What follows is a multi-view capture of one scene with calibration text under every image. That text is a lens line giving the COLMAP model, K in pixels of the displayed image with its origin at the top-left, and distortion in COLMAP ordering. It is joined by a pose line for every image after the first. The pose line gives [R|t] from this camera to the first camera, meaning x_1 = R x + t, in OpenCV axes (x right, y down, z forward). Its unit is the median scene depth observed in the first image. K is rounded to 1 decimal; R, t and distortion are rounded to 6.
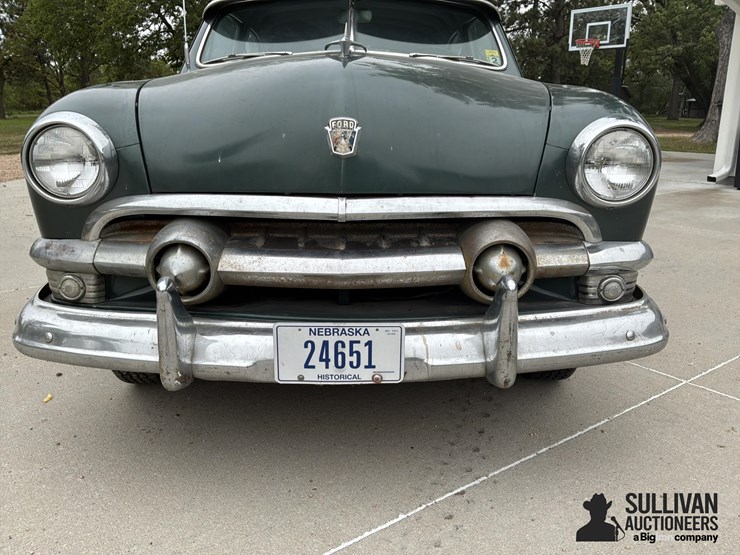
lens RADIAL K [[606.0, 0, 372.6], [0, 606.0, 266.8], [0, 0, 1]] dist [0.111213, -0.205253]
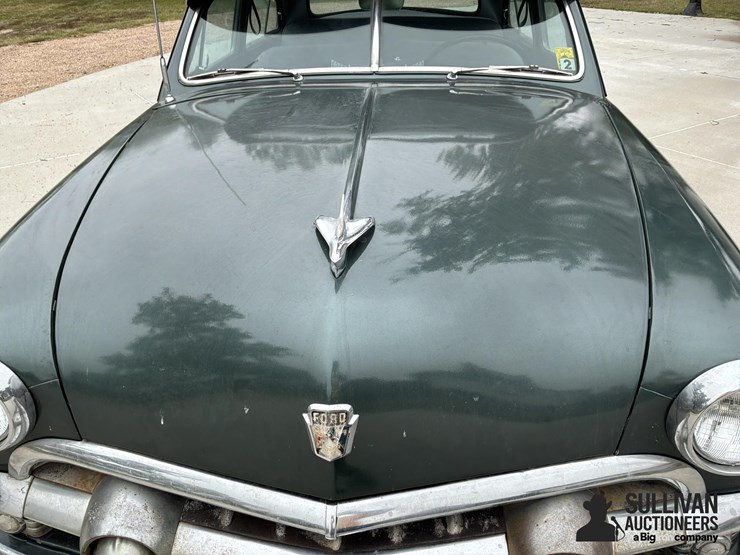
lens RADIAL K [[606.0, 0, 372.6], [0, 606.0, 266.8], [0, 0, 1]] dist [0.111213, -0.205253]
pose [[0.996855, 0.010987, -0.078478, 0.044869], [0.006984, 0.974307, 0.225115, -0.504885], [0.078935, -0.224956, 0.971166, 0.372529]]
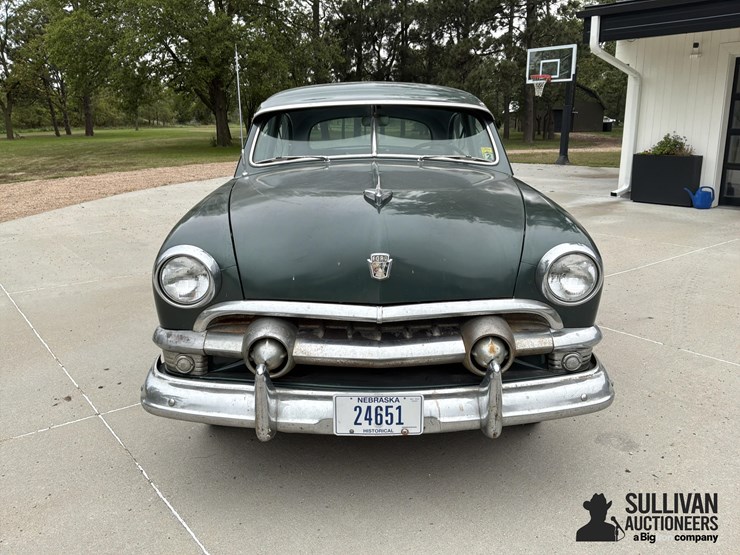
lens RADIAL K [[606.0, 0, 372.6], [0, 606.0, 266.8], [0, 0, 1]] dist [0.111213, -0.205253]
pose [[0.999907, -0.009299, -0.009937, -0.048734], [0.009076, 0.999711, -0.022251, -0.168095], [0.010141, 0.022159, 0.999703, -0.434452]]
